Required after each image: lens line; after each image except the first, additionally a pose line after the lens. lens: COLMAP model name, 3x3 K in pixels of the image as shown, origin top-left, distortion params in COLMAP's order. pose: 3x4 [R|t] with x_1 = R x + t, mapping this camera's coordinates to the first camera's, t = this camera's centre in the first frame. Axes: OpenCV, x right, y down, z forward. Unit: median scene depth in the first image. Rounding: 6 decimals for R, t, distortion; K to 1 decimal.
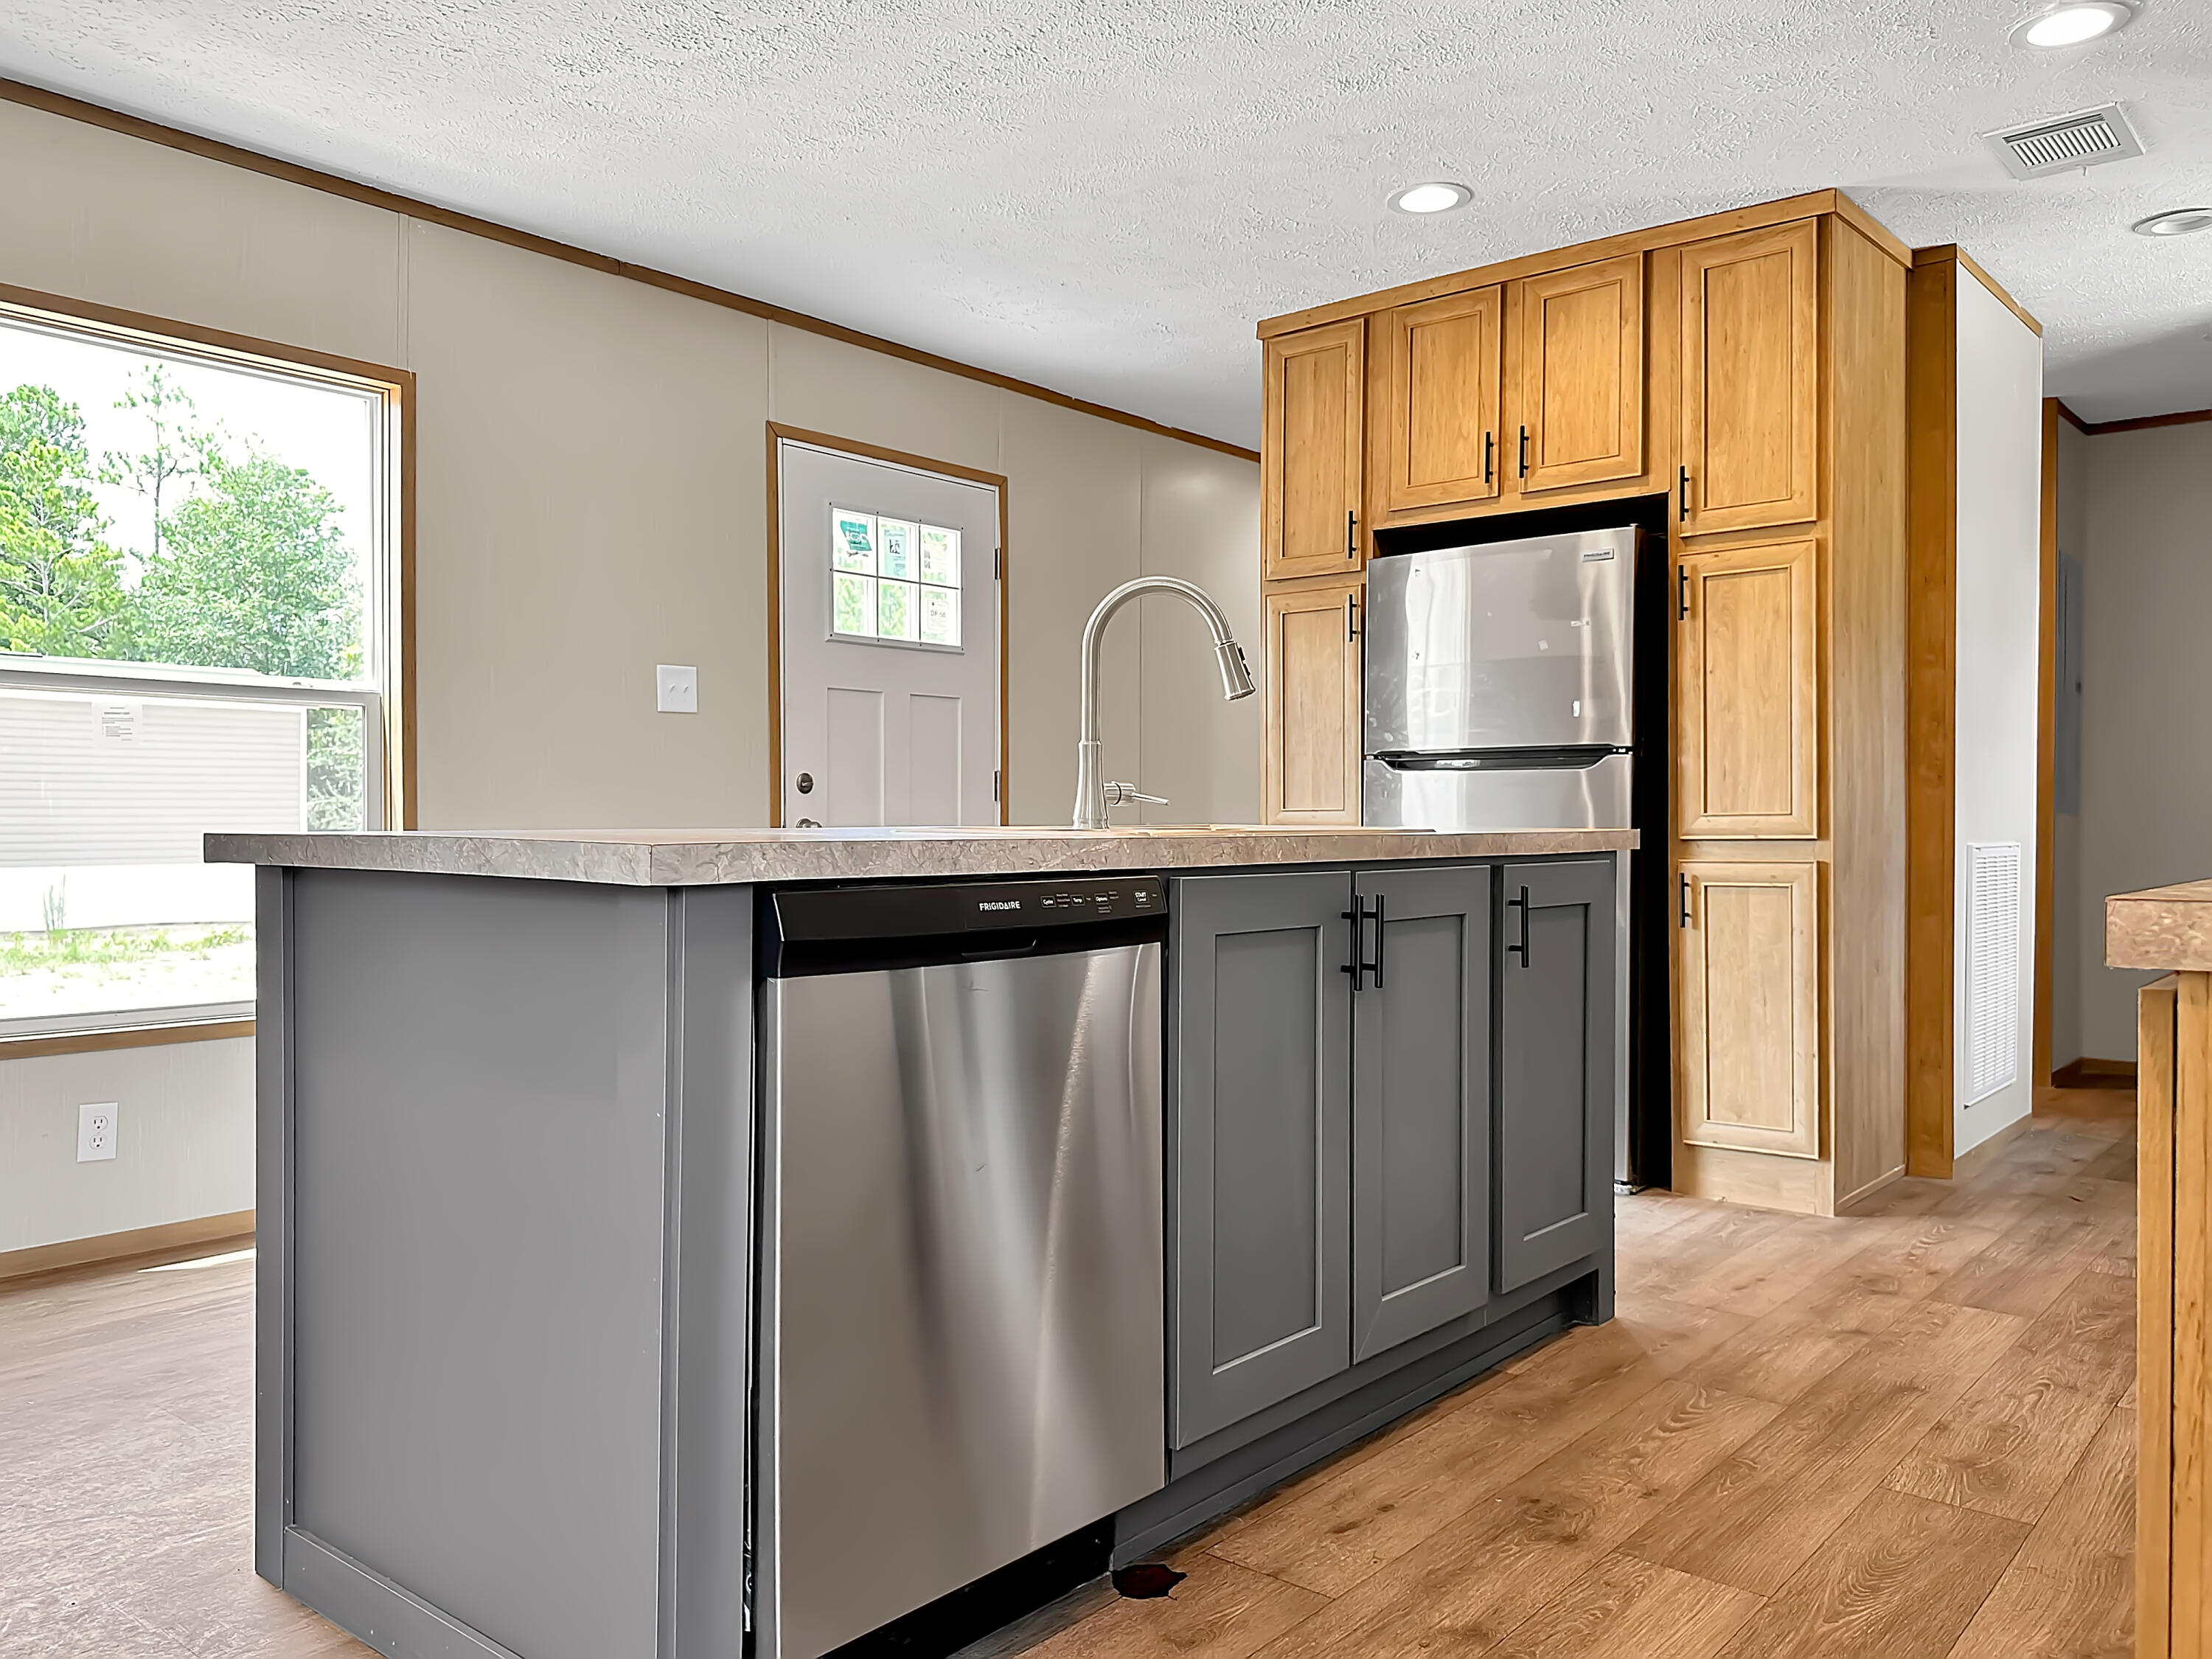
lens RADIAL K [[1654.3, 0, 1094.4], [0, 1654.3, 833.9], [0, 0, 1]] dist [0.198160, -0.319542]
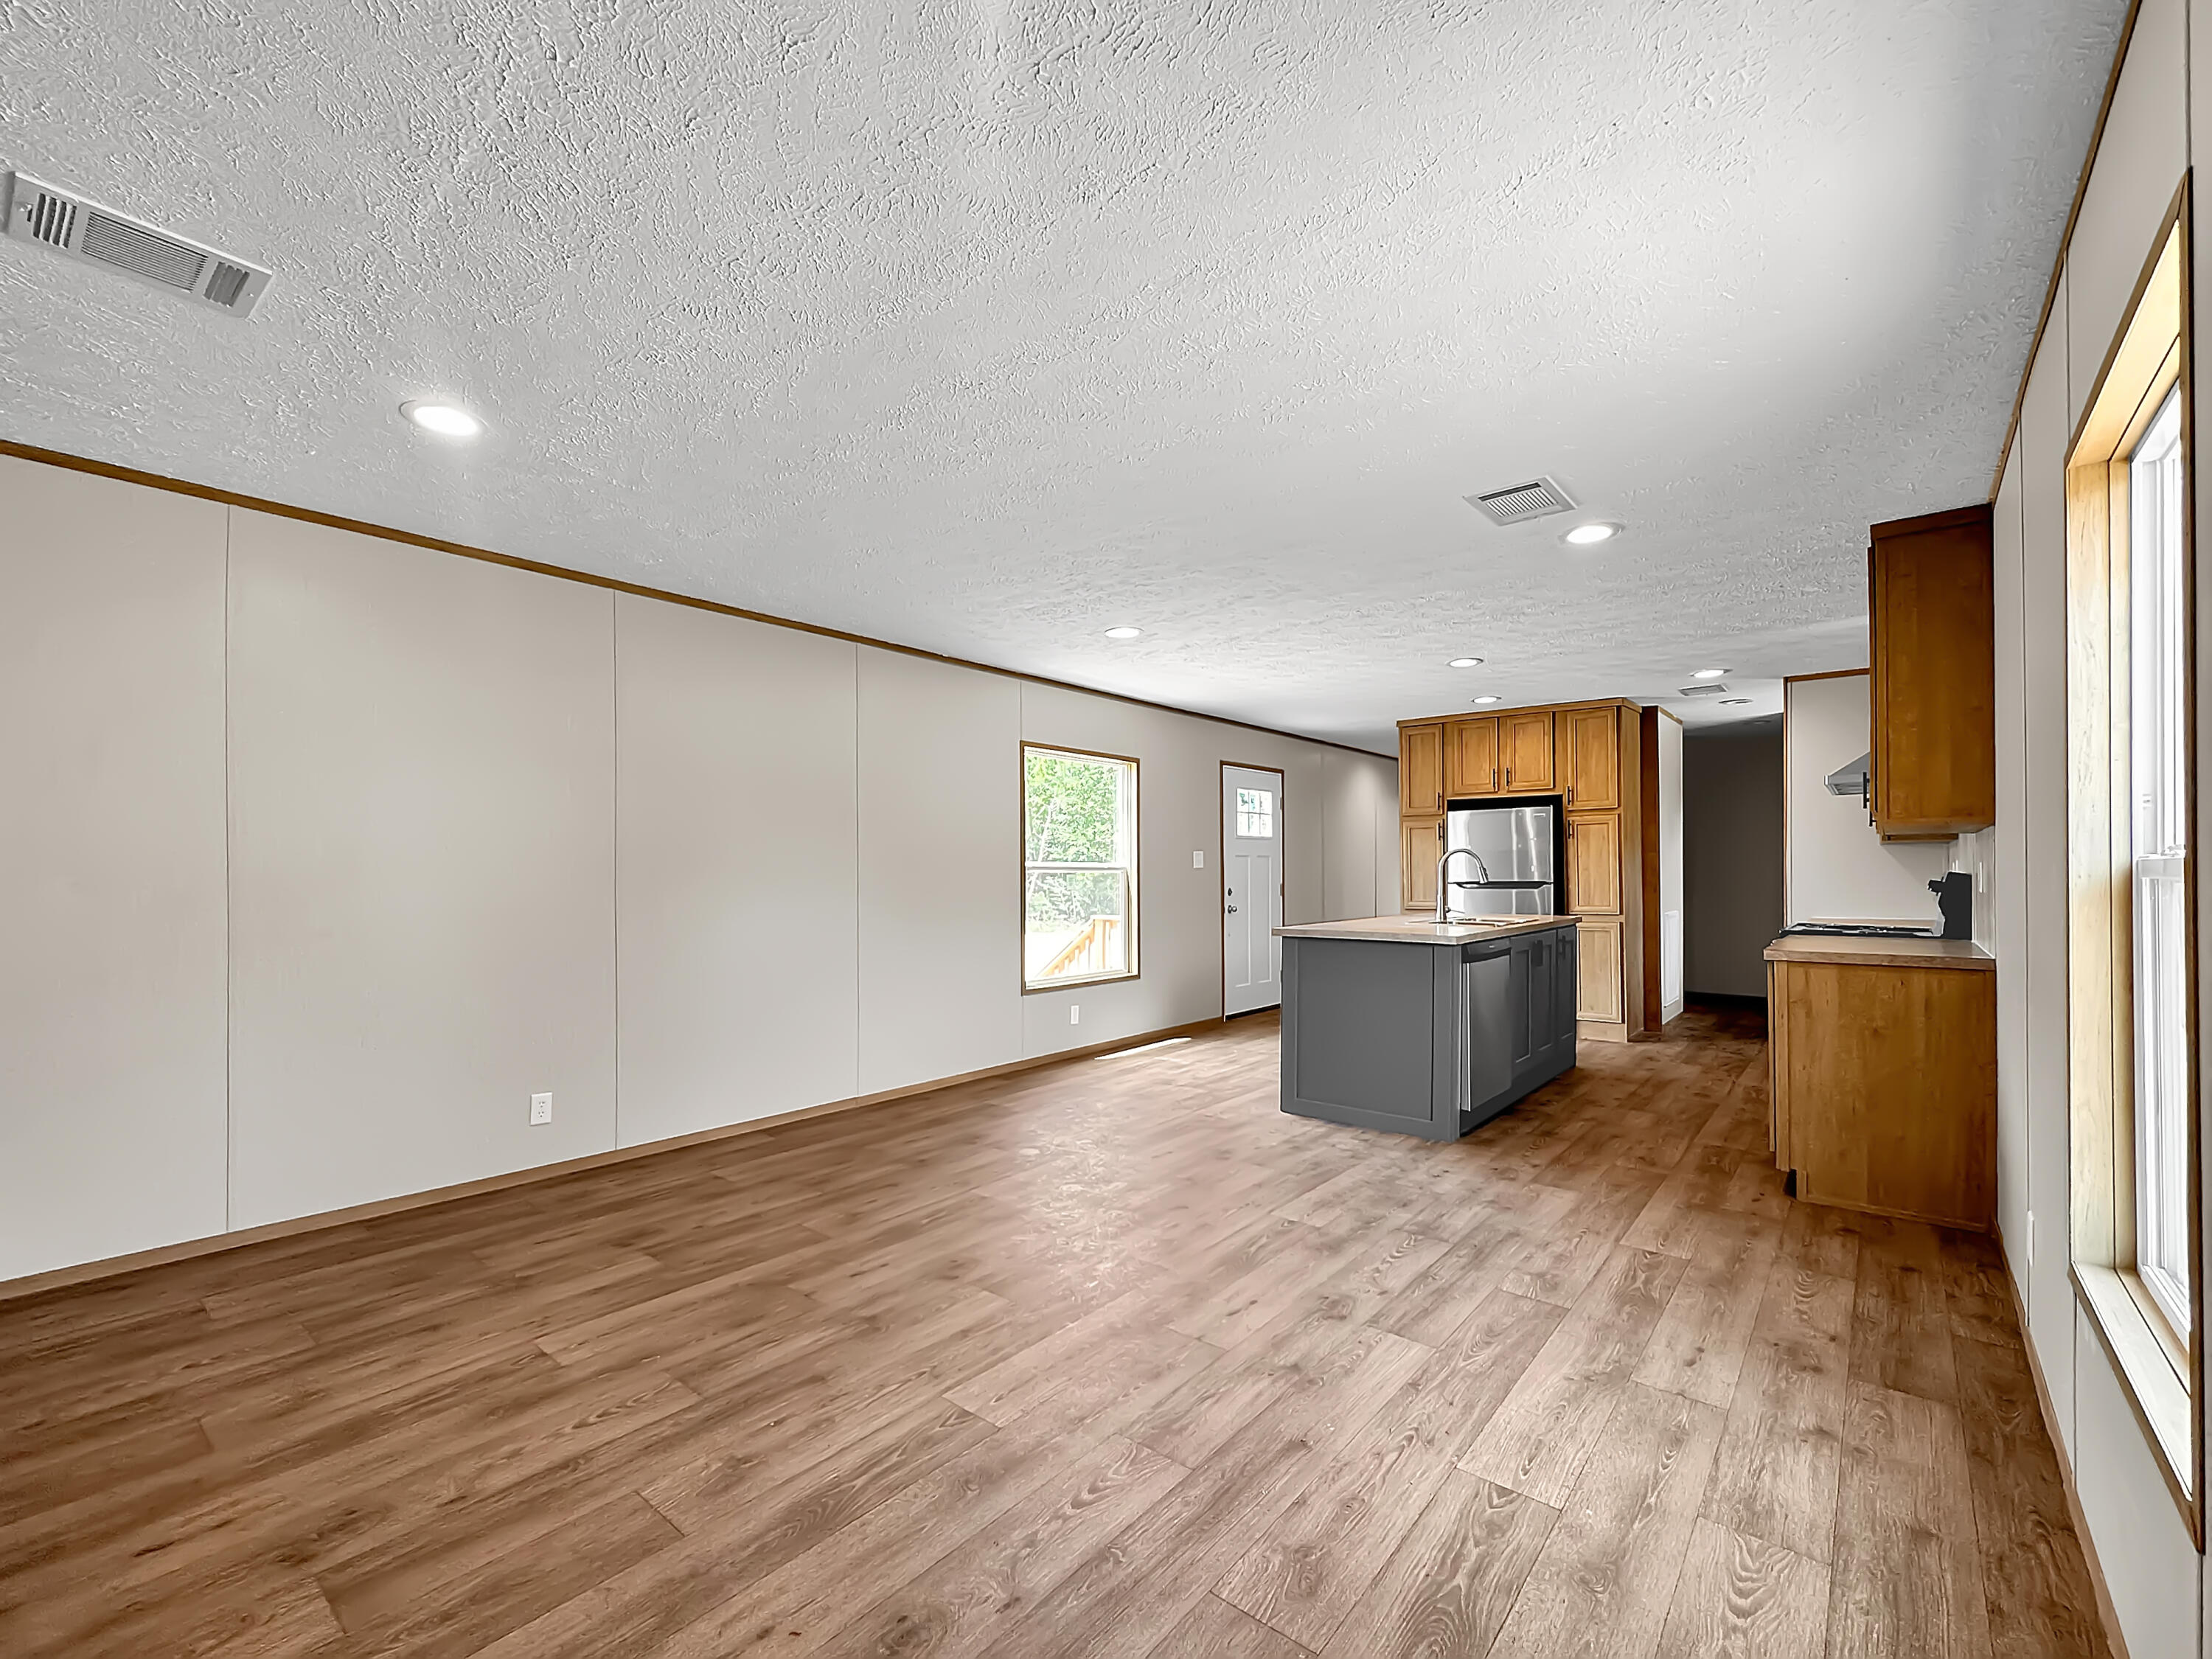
lens RADIAL K [[935.0, 0, 1105.8], [0, 935.0, 873.6], [0, 0, 1]] dist [-0.000318, -0.000071]
pose [[0.999907, -0.007188, 0.011561, -0.436441], [0.007312, 0.999916, -0.010724, -0.050917], [-0.011483, 0.010807, 0.999876, -0.557641]]
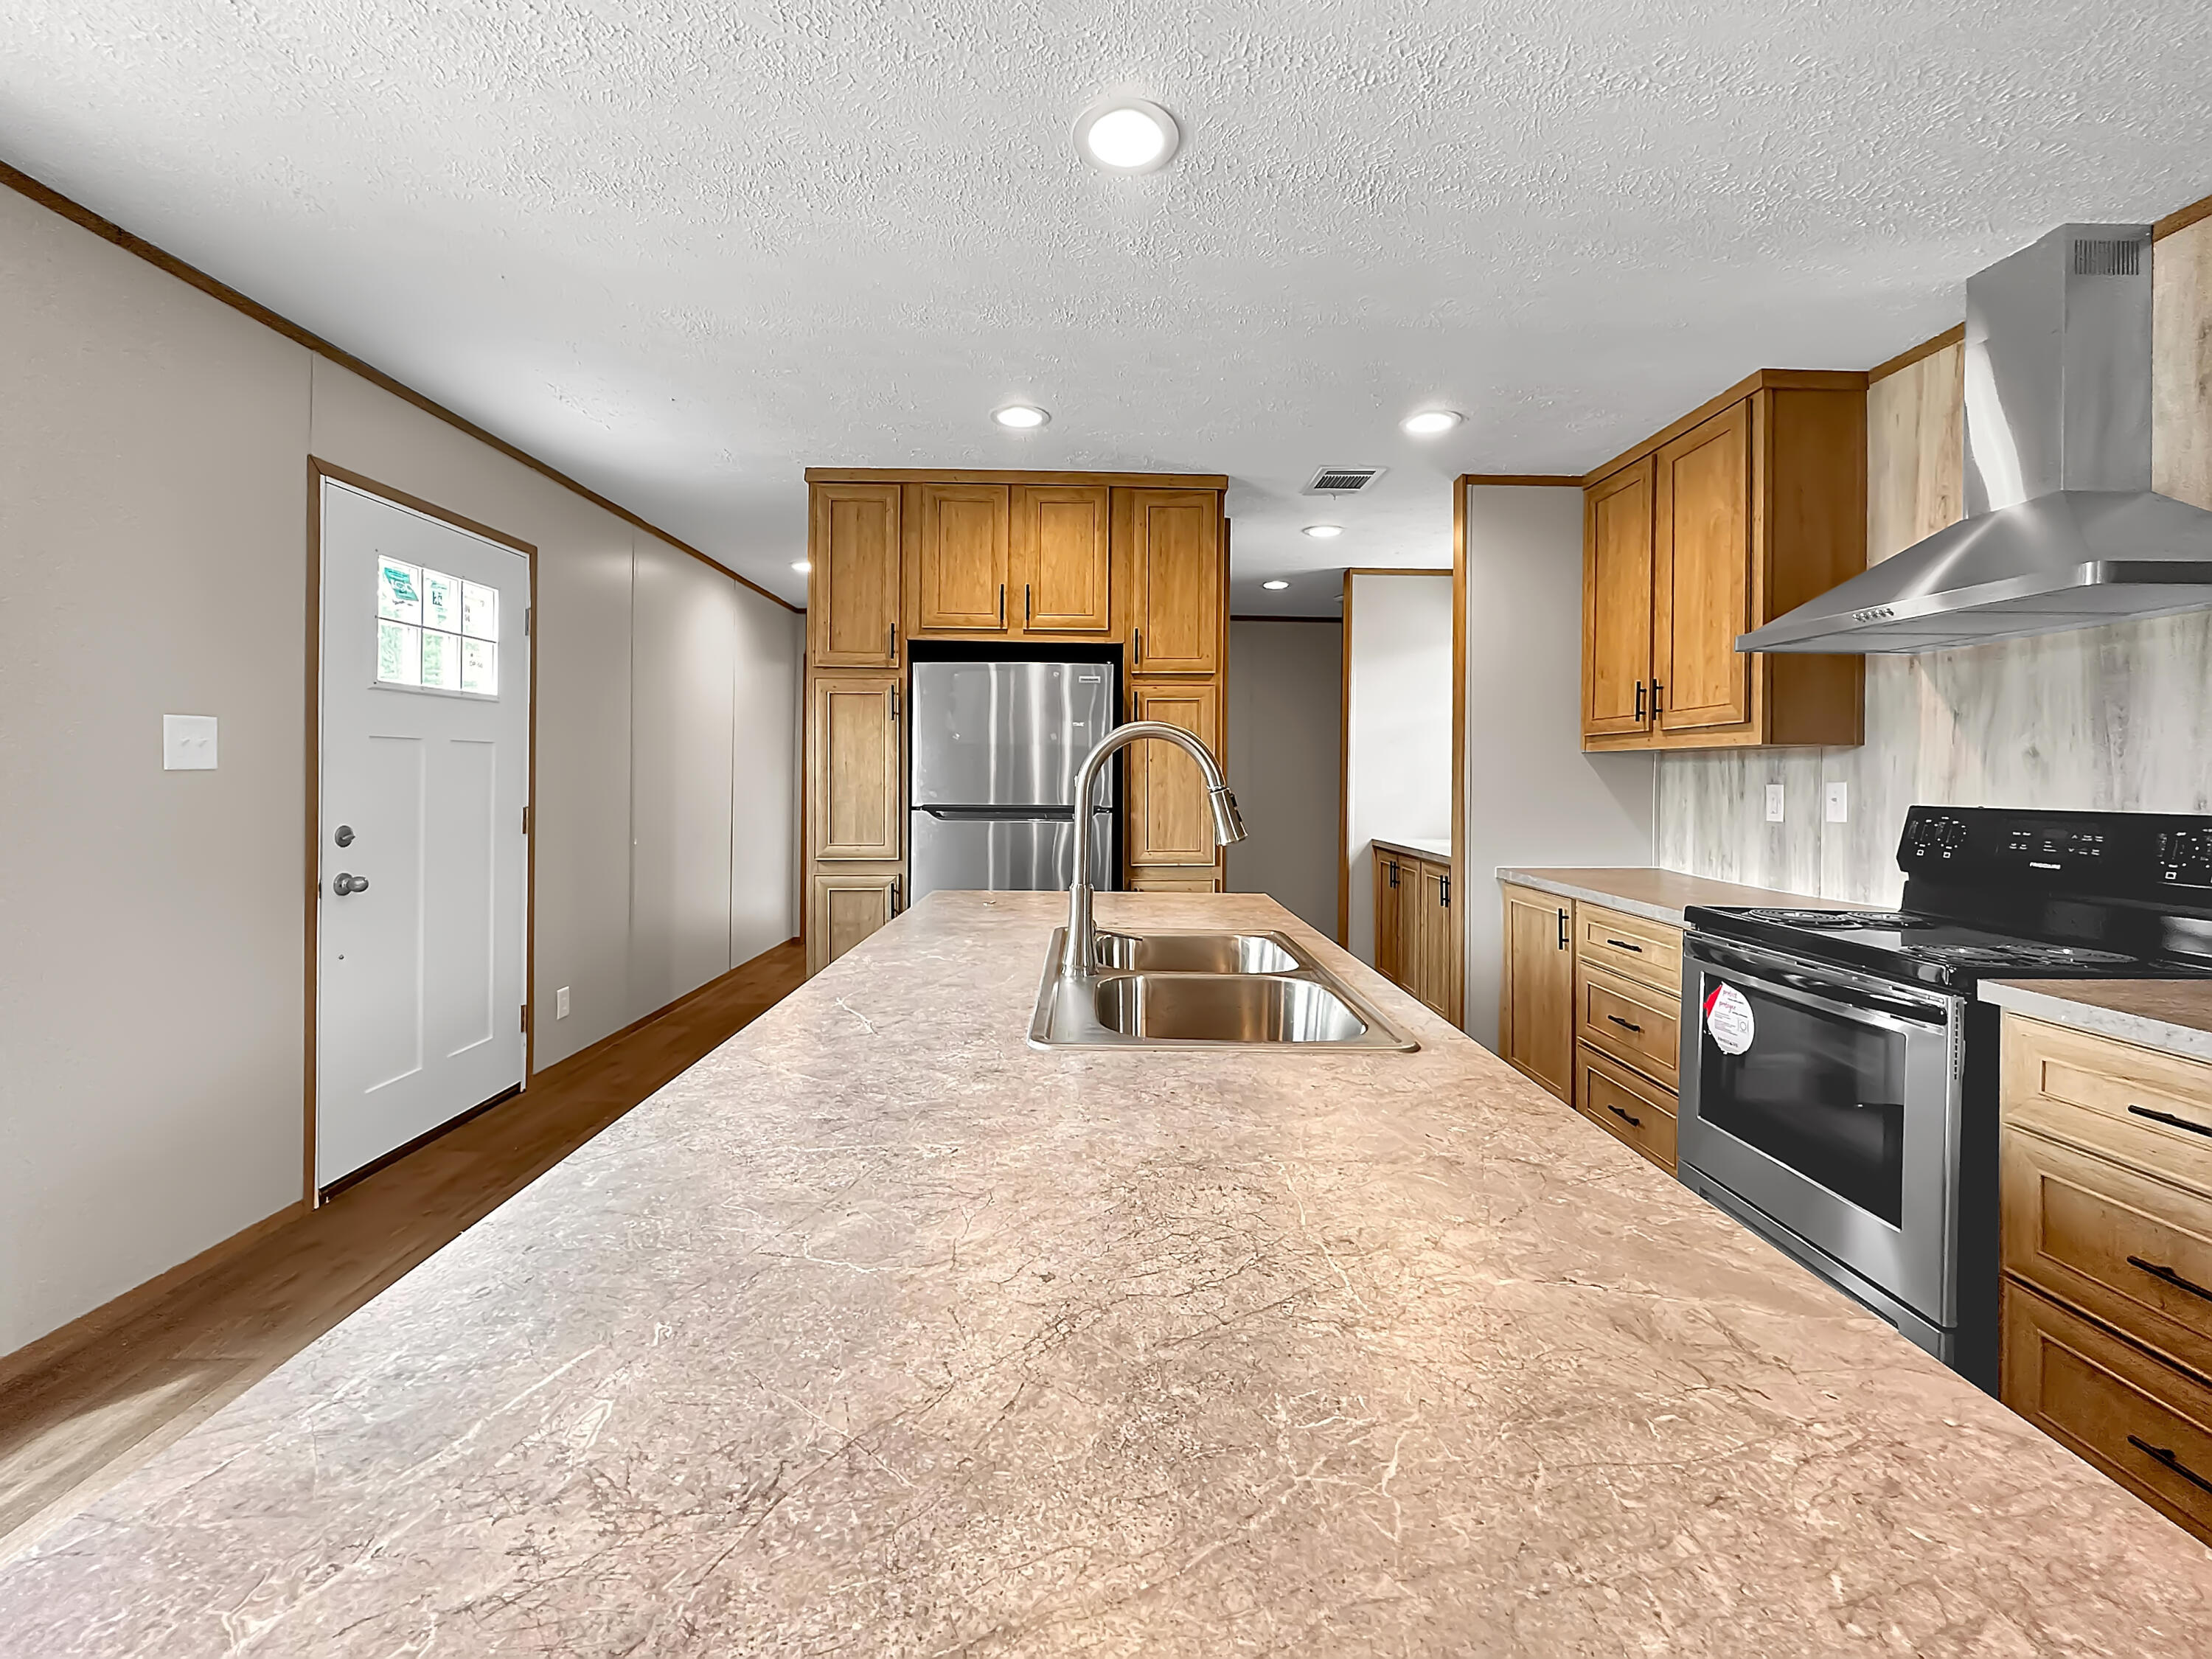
lens RADIAL K [[906.7, 0, 1103.7], [0, 906.7, 783.5], [0, 0, 1]] dist [-0.001842, -0.000217]
pose [[0.753443, 0.000194, 0.657514, -0.209547], [-0.001918, 0.999996, 0.001902, -0.069992], [-0.657511, -0.002694, 0.753440, 0.359007]]
